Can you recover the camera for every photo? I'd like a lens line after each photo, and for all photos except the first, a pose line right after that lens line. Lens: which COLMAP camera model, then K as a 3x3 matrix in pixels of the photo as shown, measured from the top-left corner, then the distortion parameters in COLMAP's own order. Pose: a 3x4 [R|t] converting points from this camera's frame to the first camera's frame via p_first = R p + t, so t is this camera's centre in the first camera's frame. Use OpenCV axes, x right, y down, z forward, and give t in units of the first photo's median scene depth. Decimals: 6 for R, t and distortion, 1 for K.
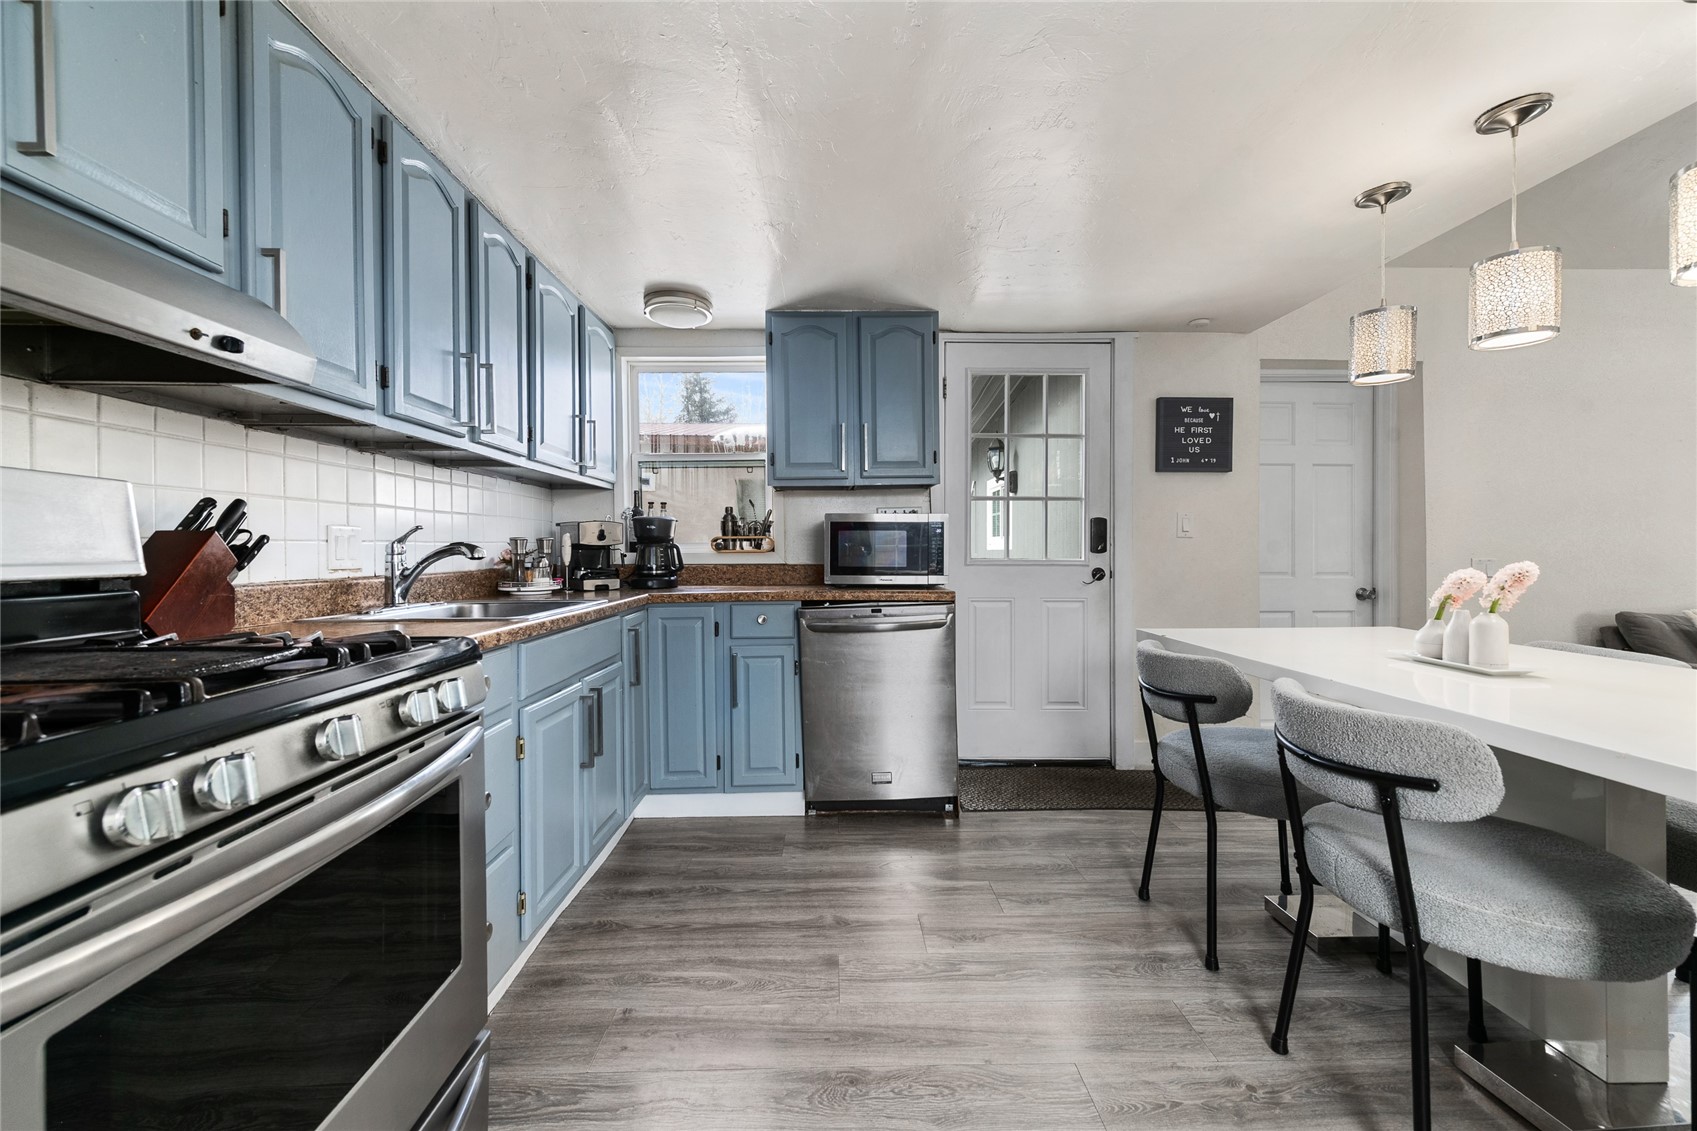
lens RADIAL K [[675.0, 0, 840.8], [0, 675.0, 551.1], [0, 0, 1]] dist [0.006550, -0.001231]
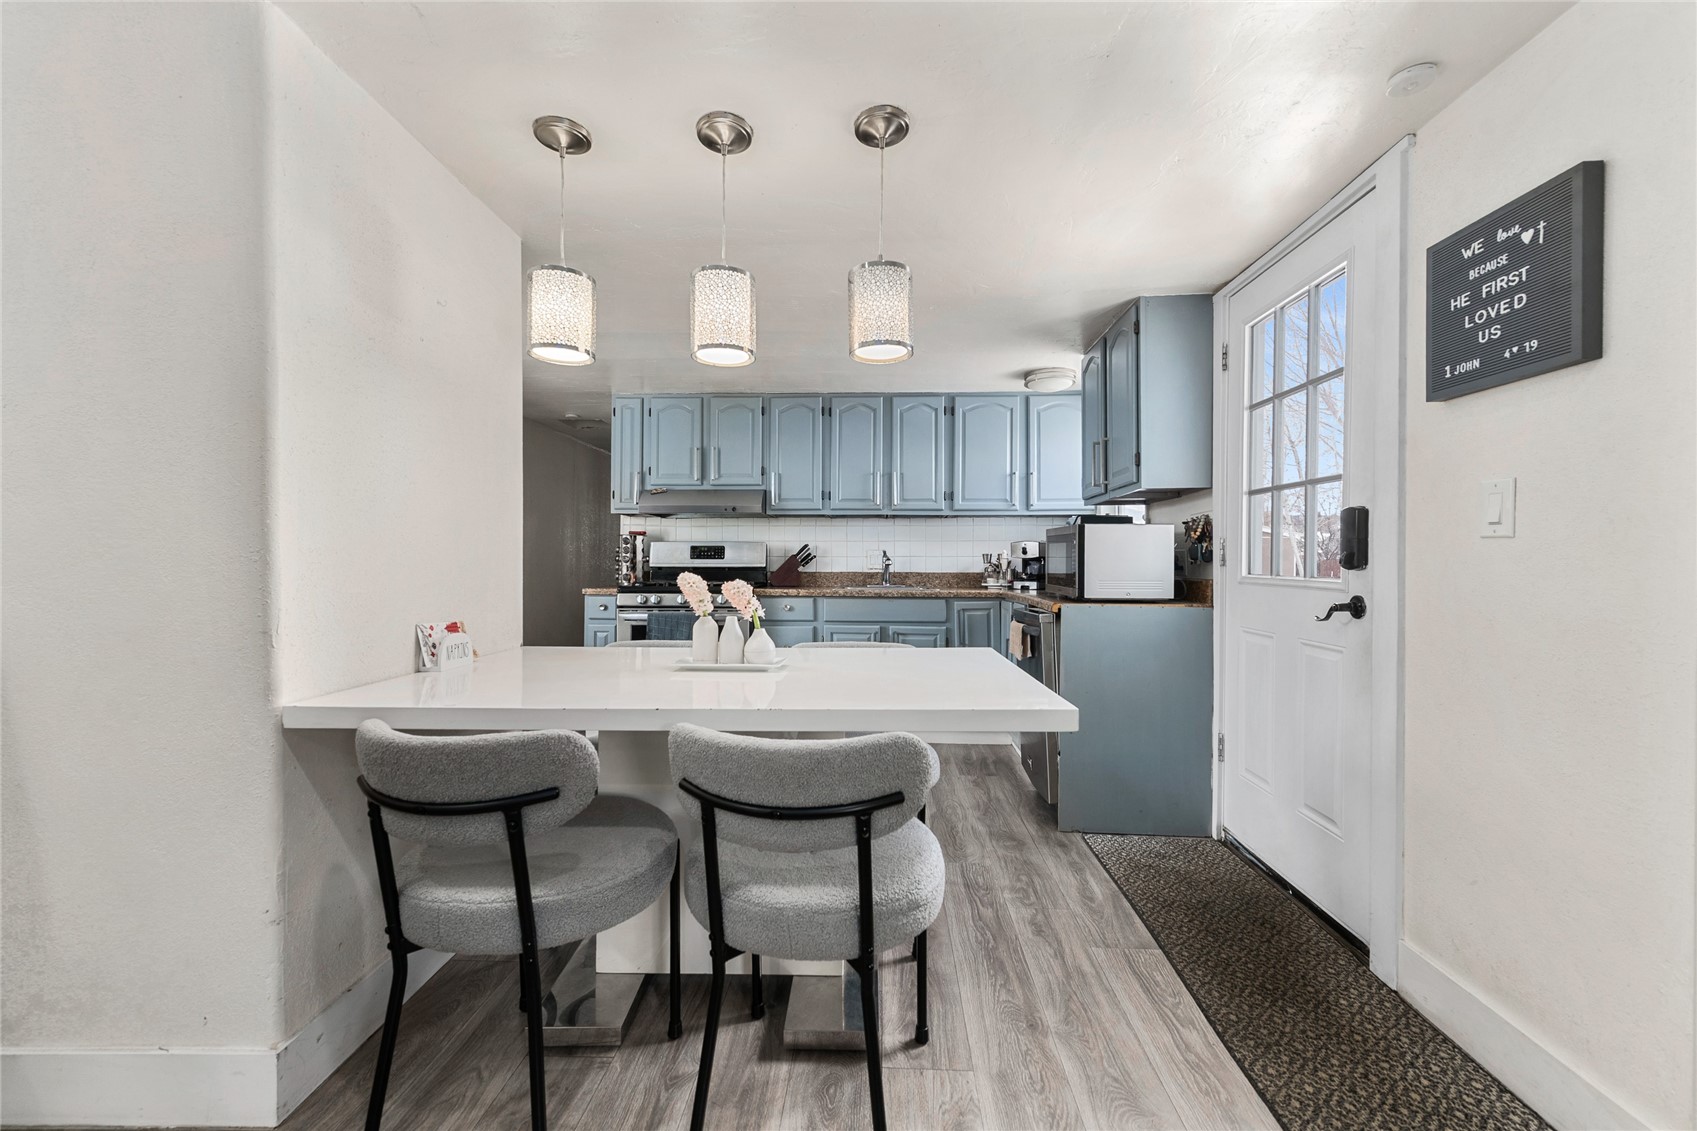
lens RADIAL K [[675.0, 0, 854.7], [0, 675.0, 561.0], [0, 0, 1]] dist [0.006550, -0.001231]
pose [[-0.055053, 0.002775, -0.998480, 1.198850], [-0.004638, 0.999985, 0.003035, -0.005061], [0.998473, 0.004798, -0.055039, 0.757071]]
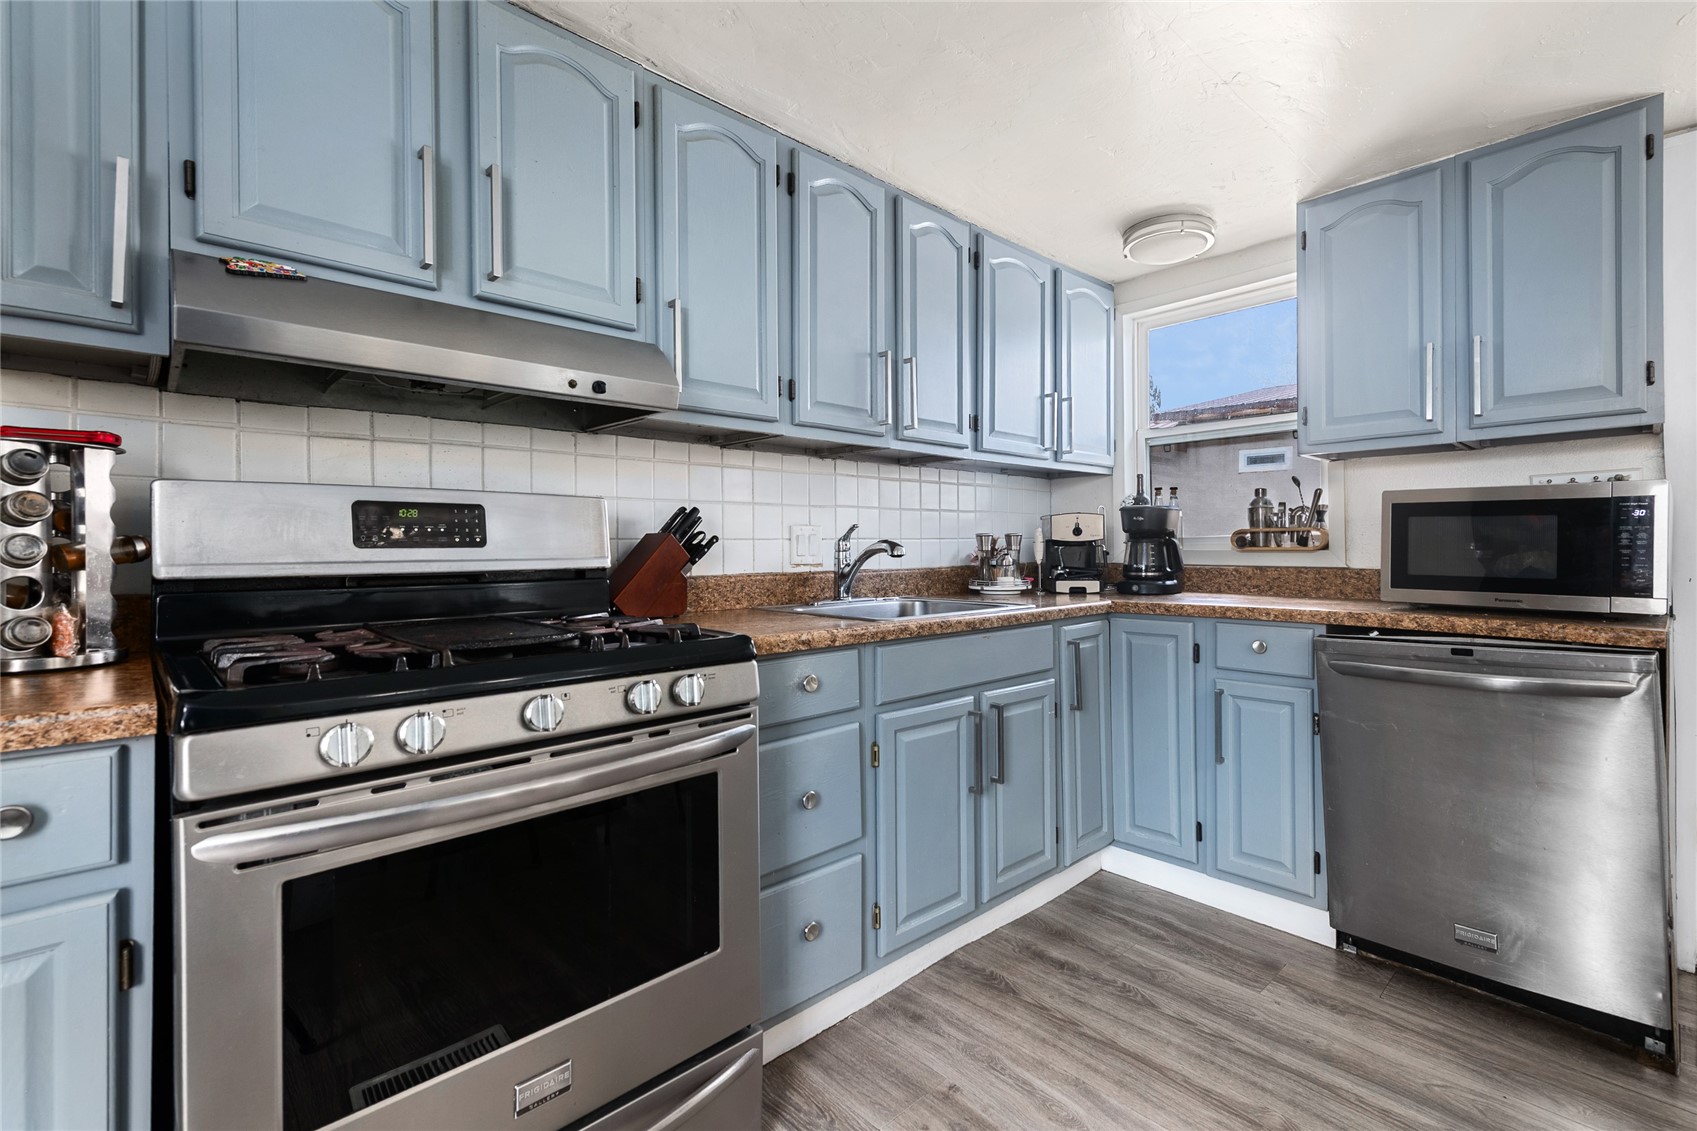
lens RADIAL K [[753.7, 0, 861.3], [0, 753.7, 549.0], [0, 0, 1]] dist [0.013254, -0.002241]
pose [[0.677025, 0.006315, -0.735933, 0.182083], [-0.001428, 0.999973, 0.007266, -0.005739], [0.735958, -0.003868, 0.677016, 0.158137]]
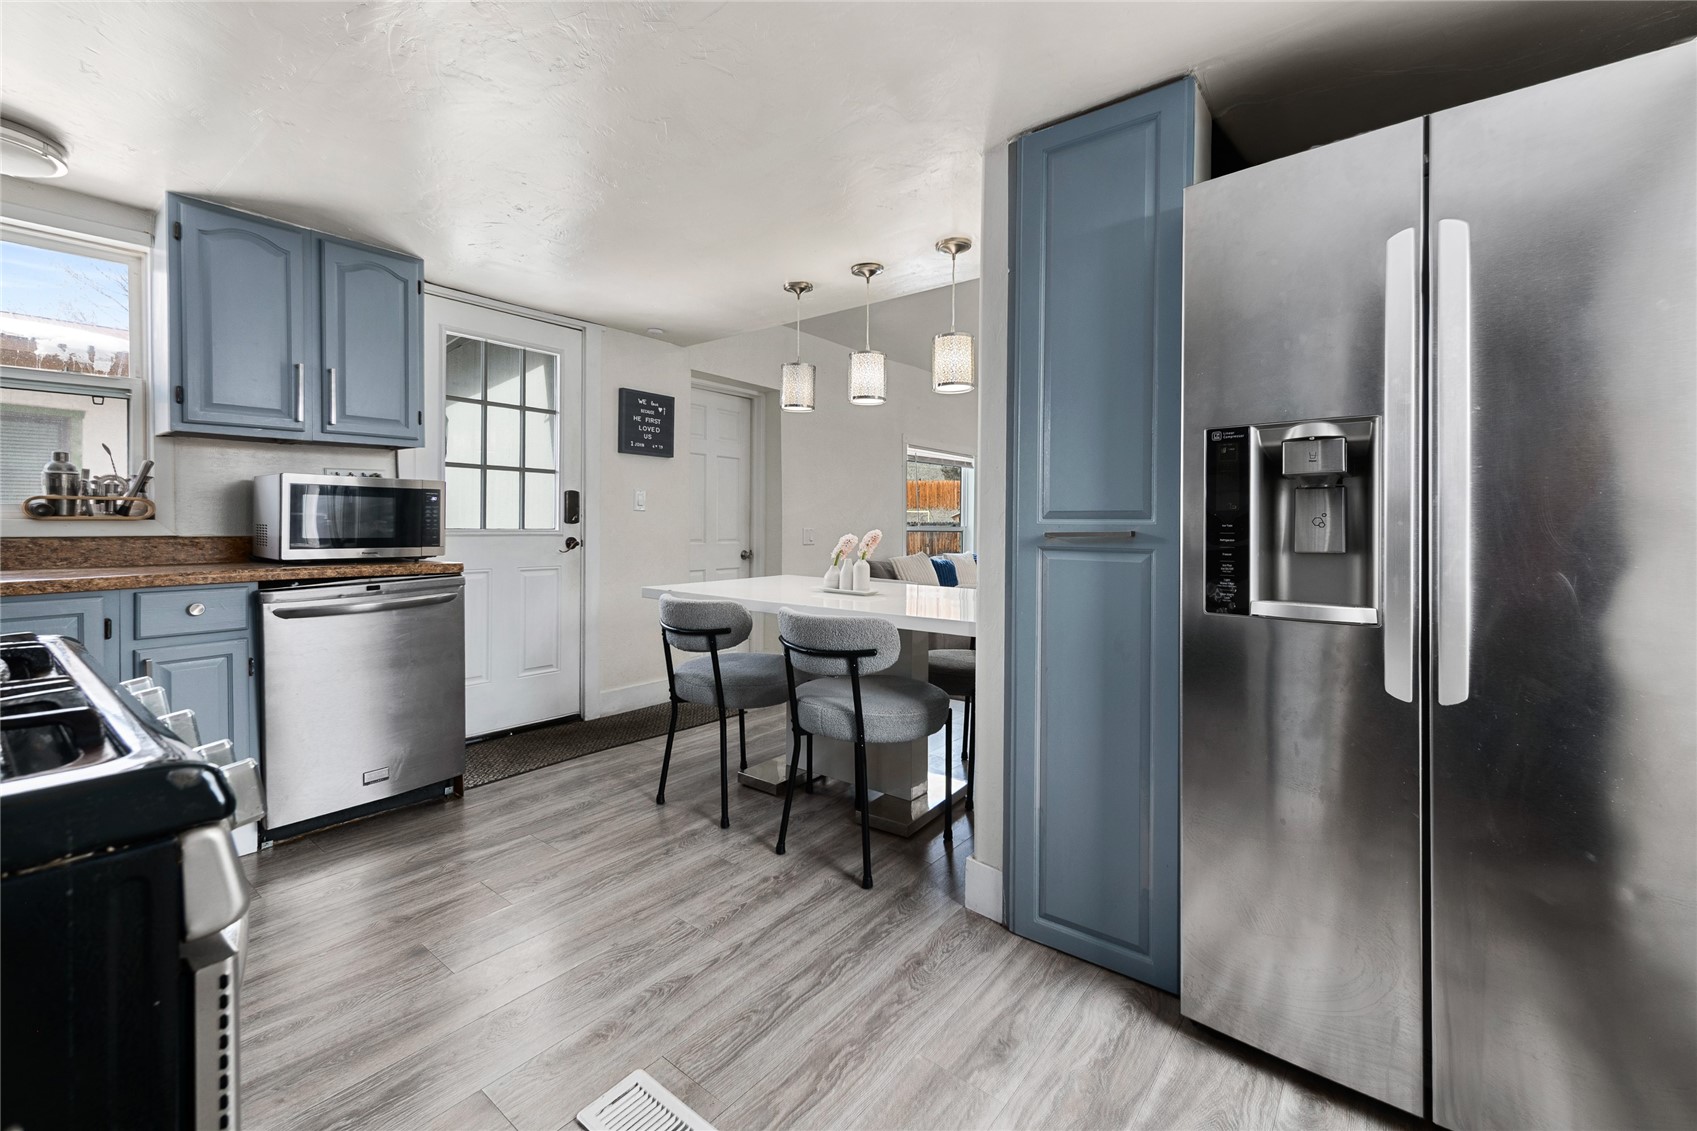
lens RADIAL K [[709.8, 0, 828.6], [0, 709.8, 524.6], [0, 0, 1]] dist [0.008820, -0.001078]
pose [[0.648096, 0.004306, 0.761546, -0.265876], [-0.007663, 0.999970, 0.000867, 0.000501], [-0.761520, -0.006397, 0.648110, -0.057078]]
